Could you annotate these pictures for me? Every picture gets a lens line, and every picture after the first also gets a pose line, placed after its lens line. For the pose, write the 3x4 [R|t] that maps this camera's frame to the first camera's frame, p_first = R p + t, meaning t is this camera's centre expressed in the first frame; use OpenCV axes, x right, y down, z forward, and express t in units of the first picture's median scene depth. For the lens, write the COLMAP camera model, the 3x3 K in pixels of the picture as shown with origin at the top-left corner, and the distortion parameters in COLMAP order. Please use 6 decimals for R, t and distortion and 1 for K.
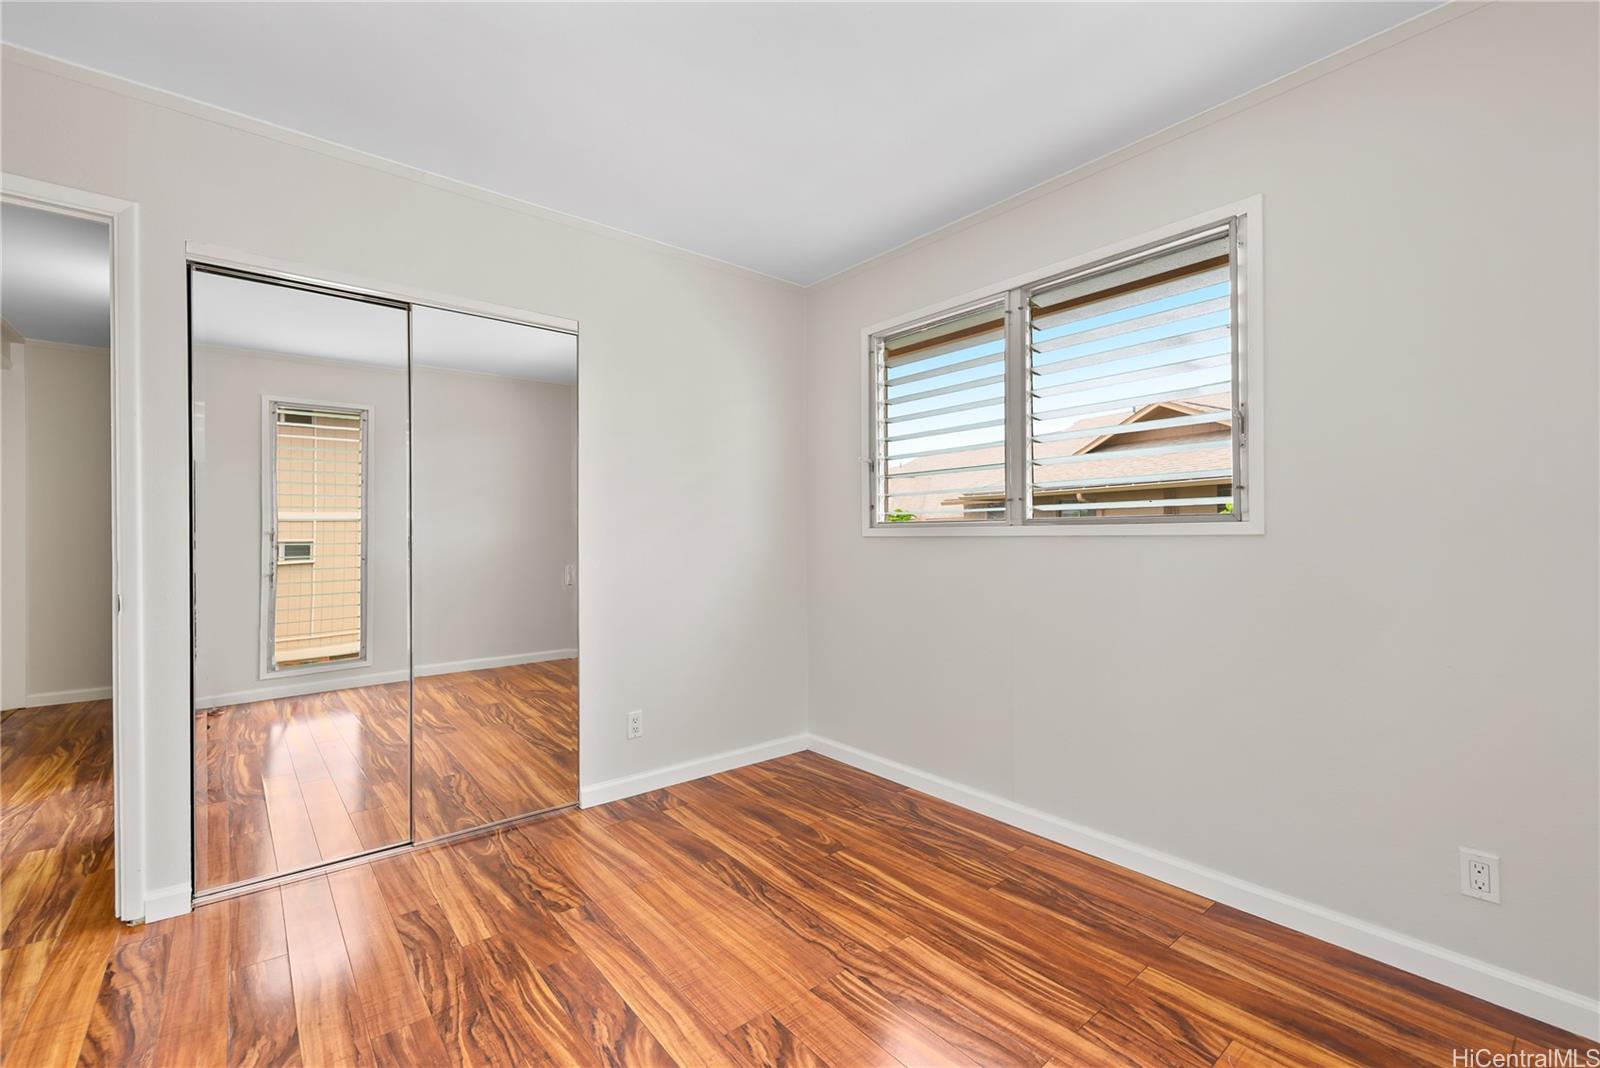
lens RADIAL K [[670.9, 0, 803.6], [0, 670.9, 530.9], [0, 0, 1]] dist [-0.001002, -0.000514]
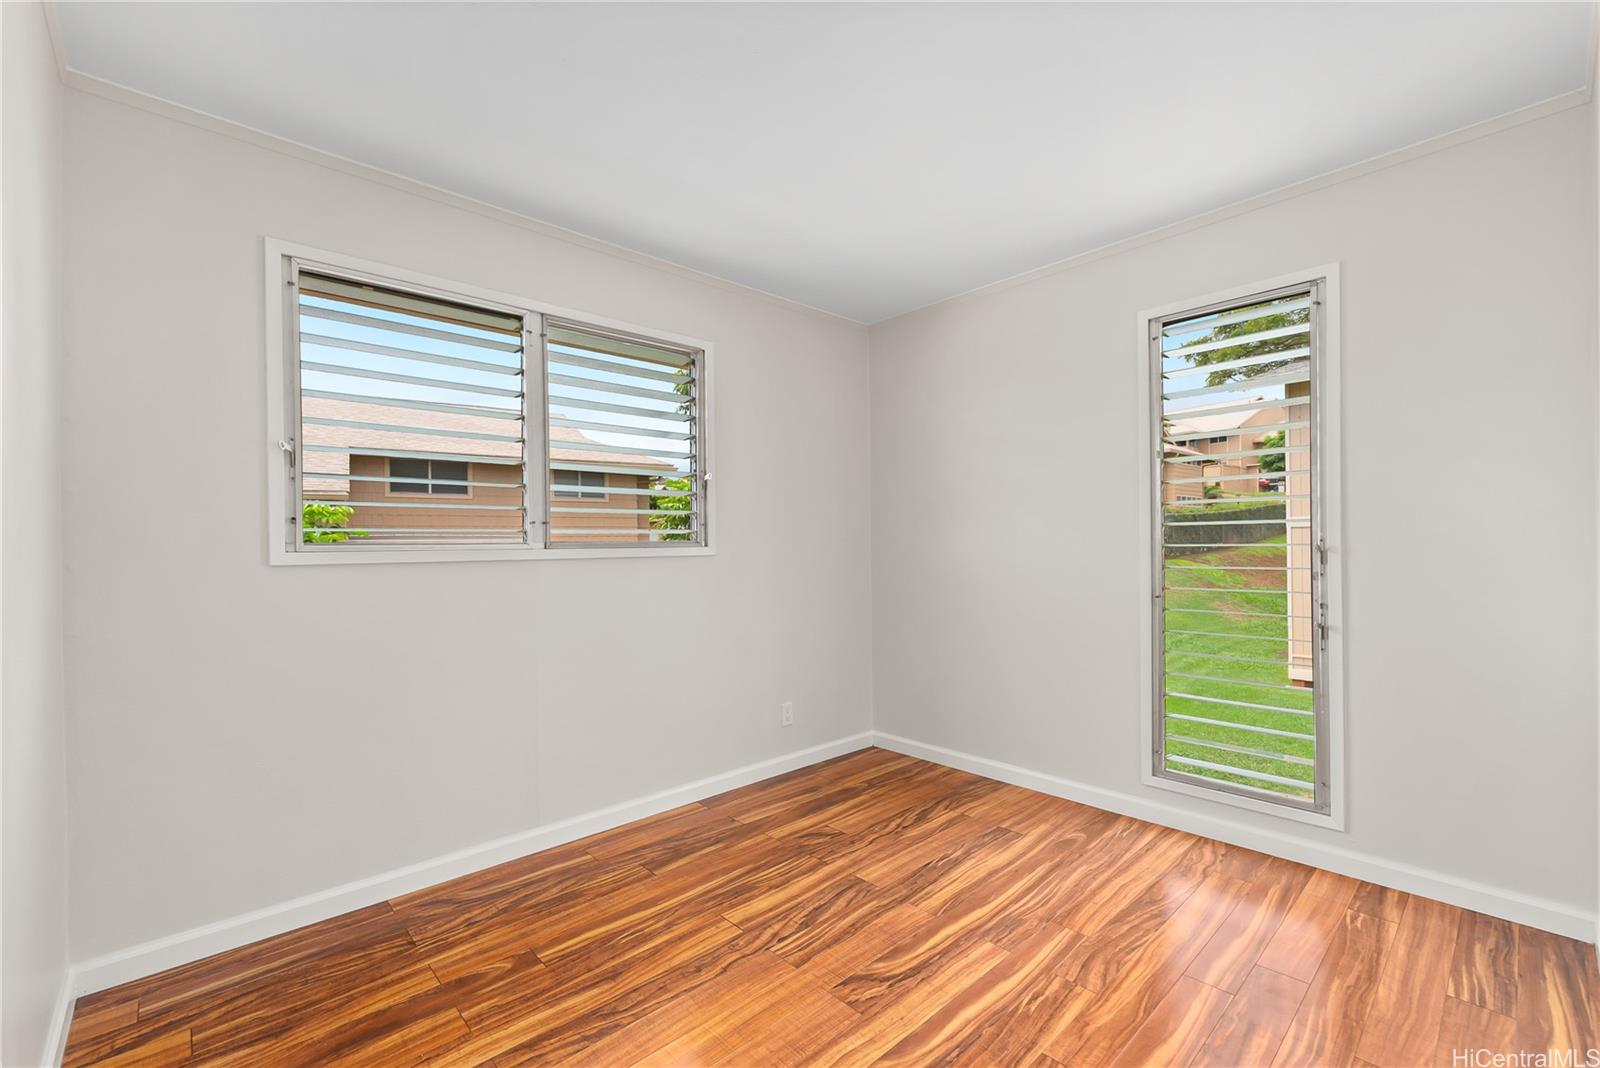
lens RADIAL K [[670.9, 0, 803.7], [0, 670.9, 543.0], [0, 0, 1]] dist [-0.001002, -0.000514]
pose [[-0.047520, 0.006444, 0.998850, -0.879514], [0.004403, 0.999971, -0.006242, -0.008893], [-0.998861, 0.004101, -0.047546, 0.828420]]
